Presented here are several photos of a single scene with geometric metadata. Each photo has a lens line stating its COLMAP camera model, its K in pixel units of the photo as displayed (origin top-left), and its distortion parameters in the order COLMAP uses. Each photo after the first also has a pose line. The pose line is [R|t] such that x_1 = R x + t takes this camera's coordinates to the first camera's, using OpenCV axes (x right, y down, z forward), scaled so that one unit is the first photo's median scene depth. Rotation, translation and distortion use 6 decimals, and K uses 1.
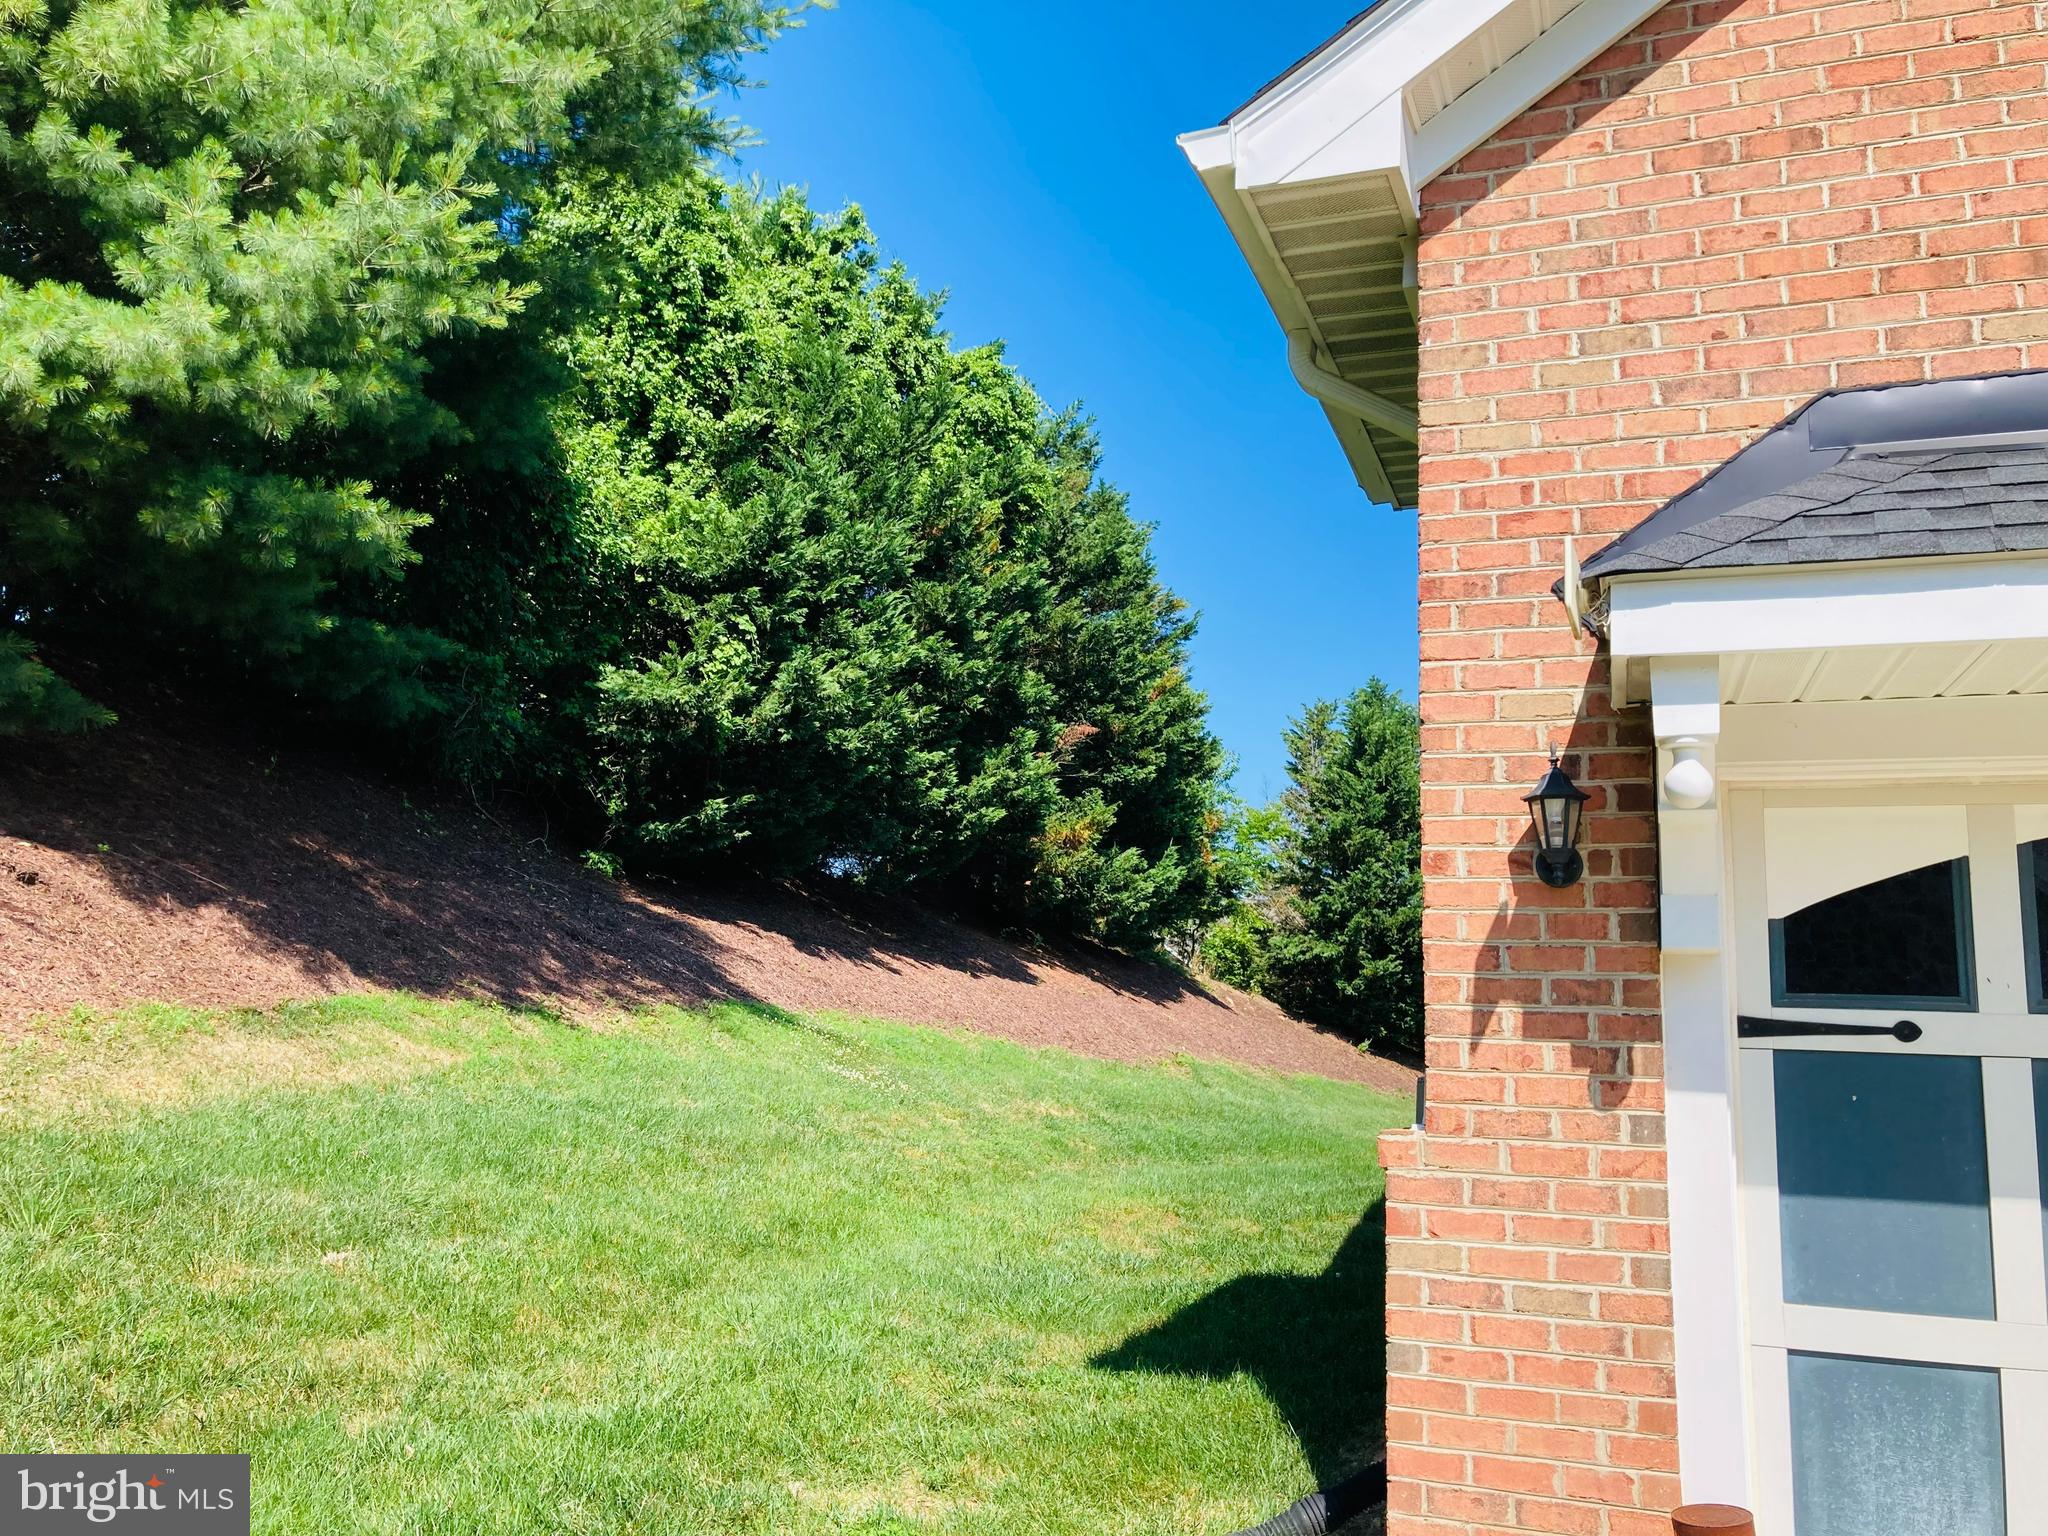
lens RADIAL K [[1691.8, 0, 1019.6], [0, 1691.8, 760.7], [0, 0, 1]] dist [0.055064, -0.063383]
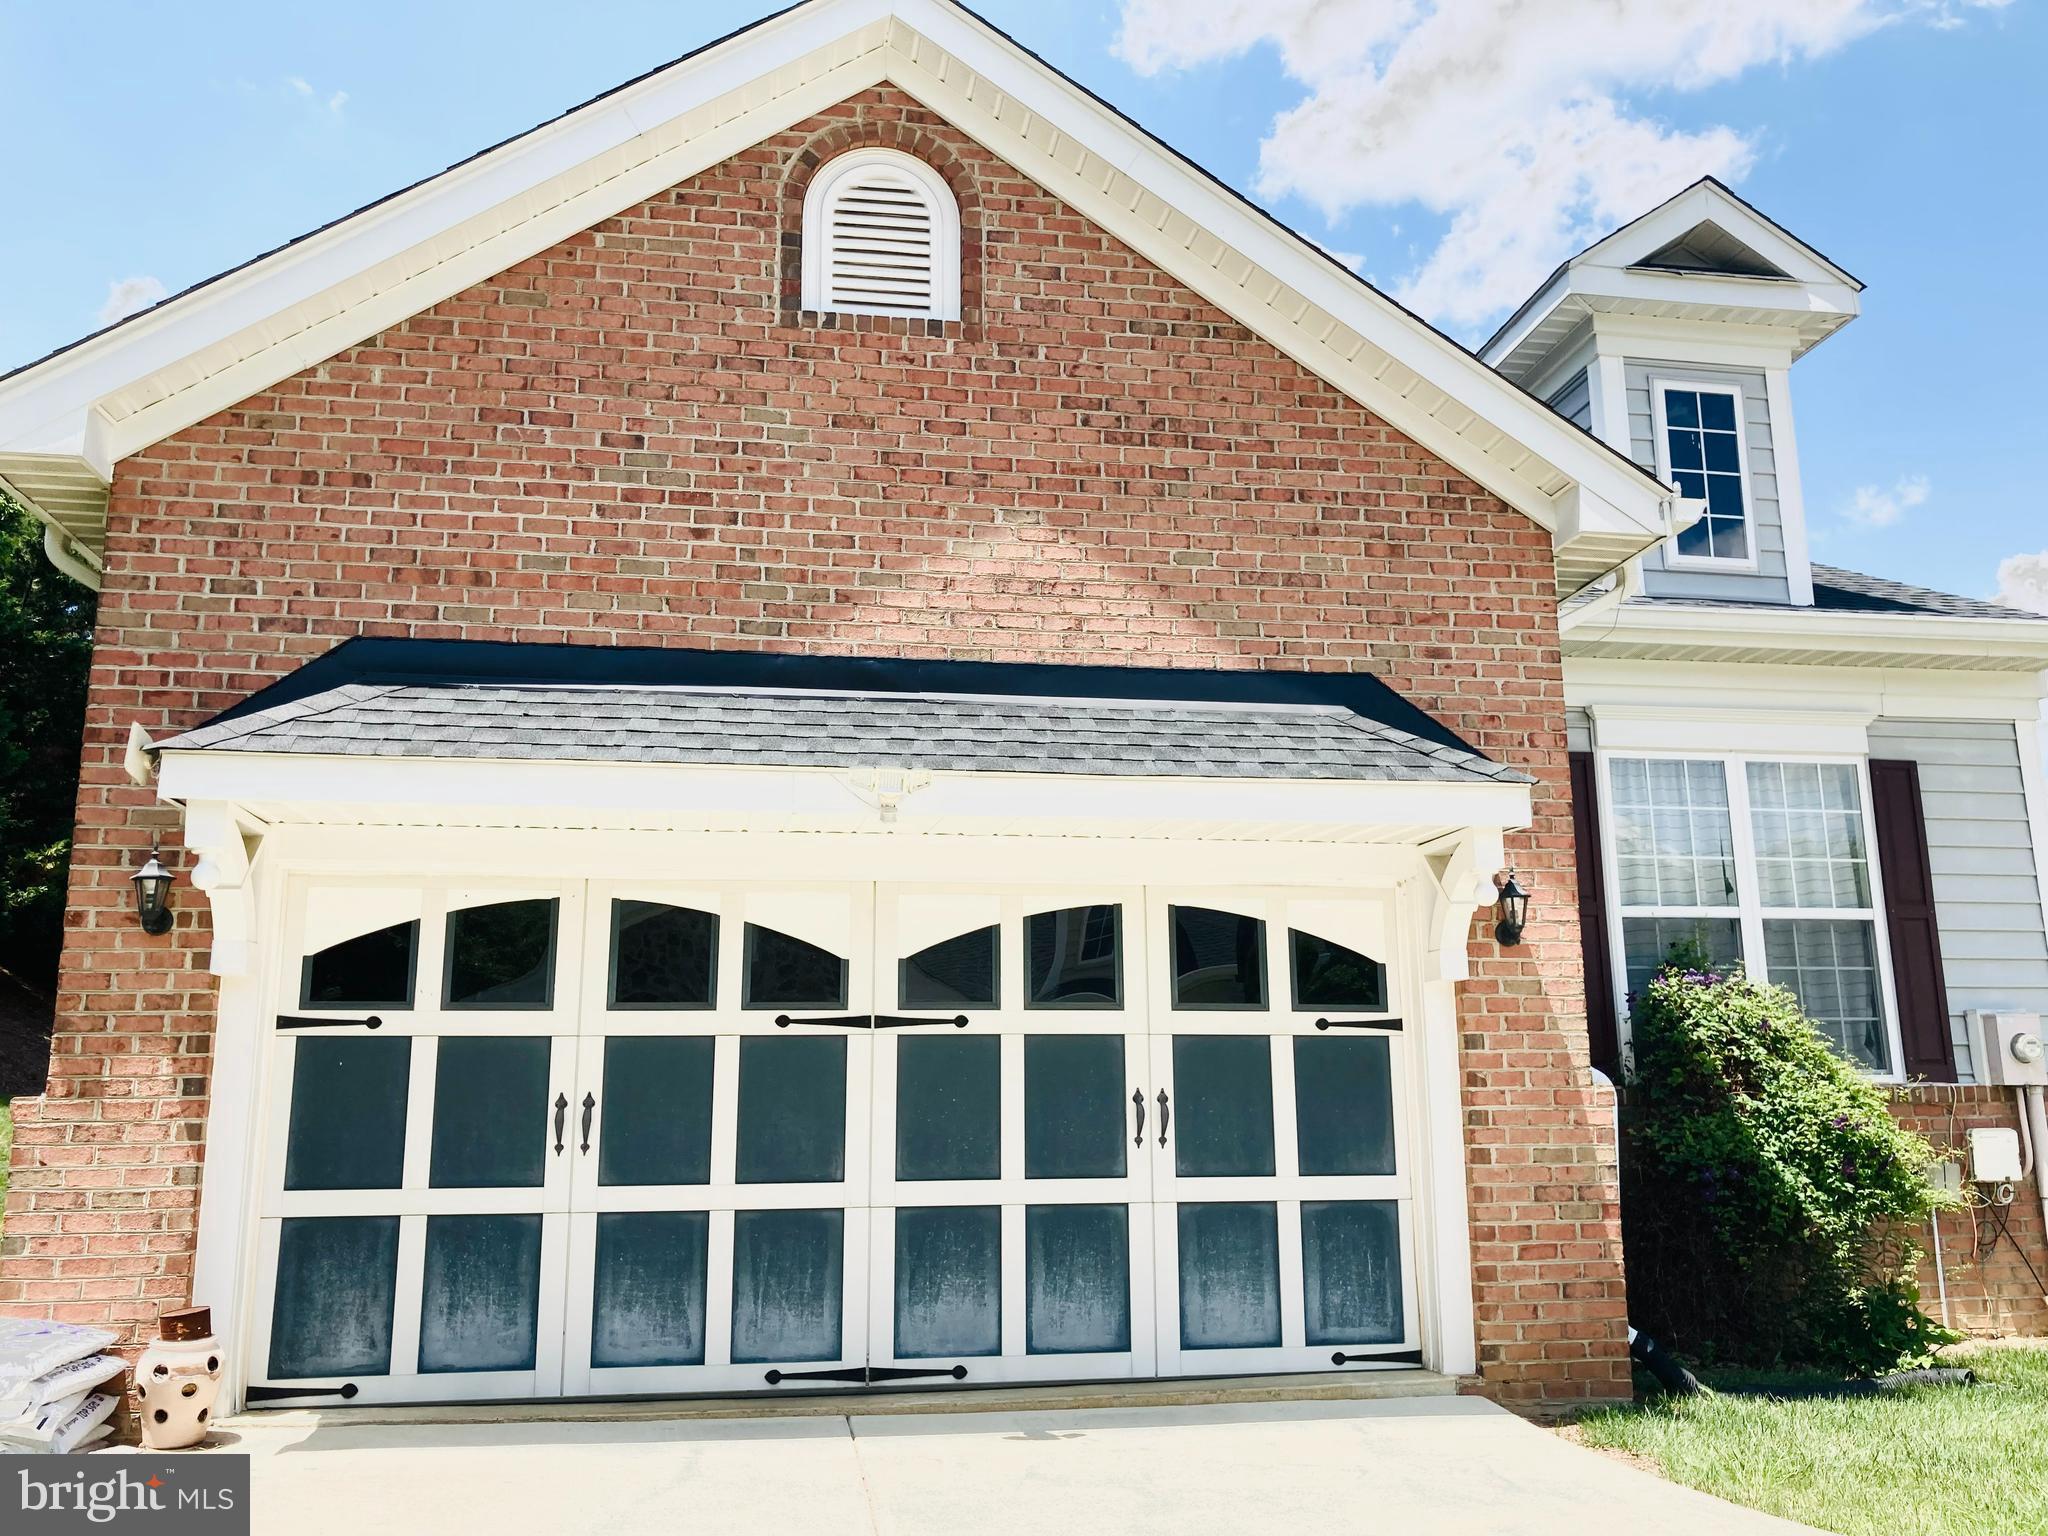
lens RADIAL K [[1691.8, 0, 1019.6], [0, 1691.8, 760.7], [0, 0, 1]] dist [0.055064, -0.063383]
pose [[0.870467, 0.059371, 0.488634, 0.228604], [-0.049580, 0.998226, -0.032965, -0.072696], [-0.489724, 0.004469, 0.871866, -0.752775]]
